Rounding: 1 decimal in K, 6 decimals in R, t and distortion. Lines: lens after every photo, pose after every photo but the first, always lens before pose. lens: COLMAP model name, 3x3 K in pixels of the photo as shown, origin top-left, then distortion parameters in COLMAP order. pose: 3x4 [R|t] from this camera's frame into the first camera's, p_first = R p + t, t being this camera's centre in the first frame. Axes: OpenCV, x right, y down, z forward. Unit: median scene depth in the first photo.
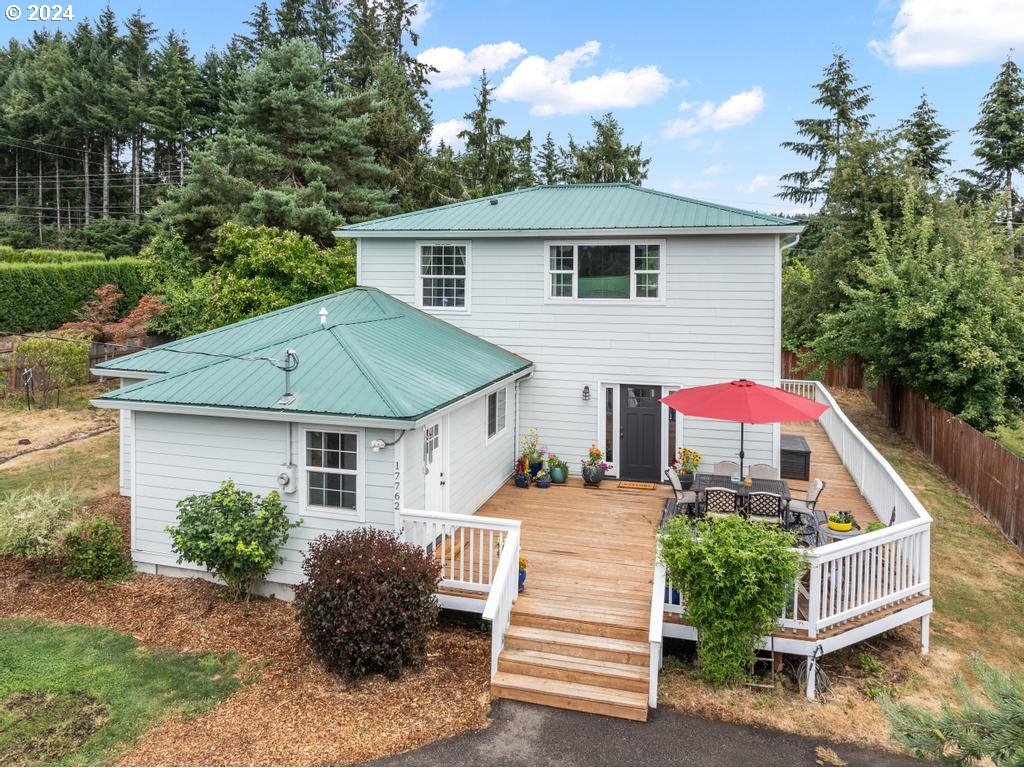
lens RADIAL K [[469.6, 0, 511.4], [0, 469.6, 379.7], [0, 0, 1]] dist [0.002156, 0.000753]
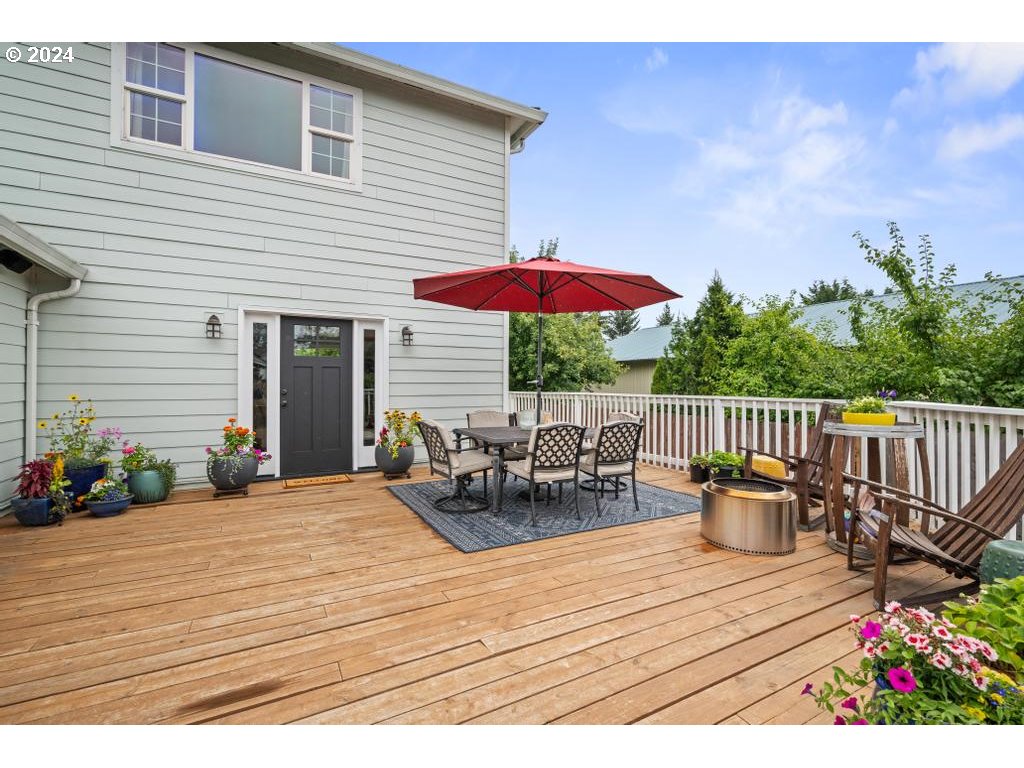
lens RADIAL K [[469.6, 0, 512.2], [0, 469.6, 382.9], [0, 0, 1]] dist [0.002156, 0.000753]
pose [[0.706324, 0.005048, 0.707871, 0.020392], [0.017421, 0.999548, -0.024512, 0.116686], [-0.707674, 0.029645, 0.705917, 0.394087]]
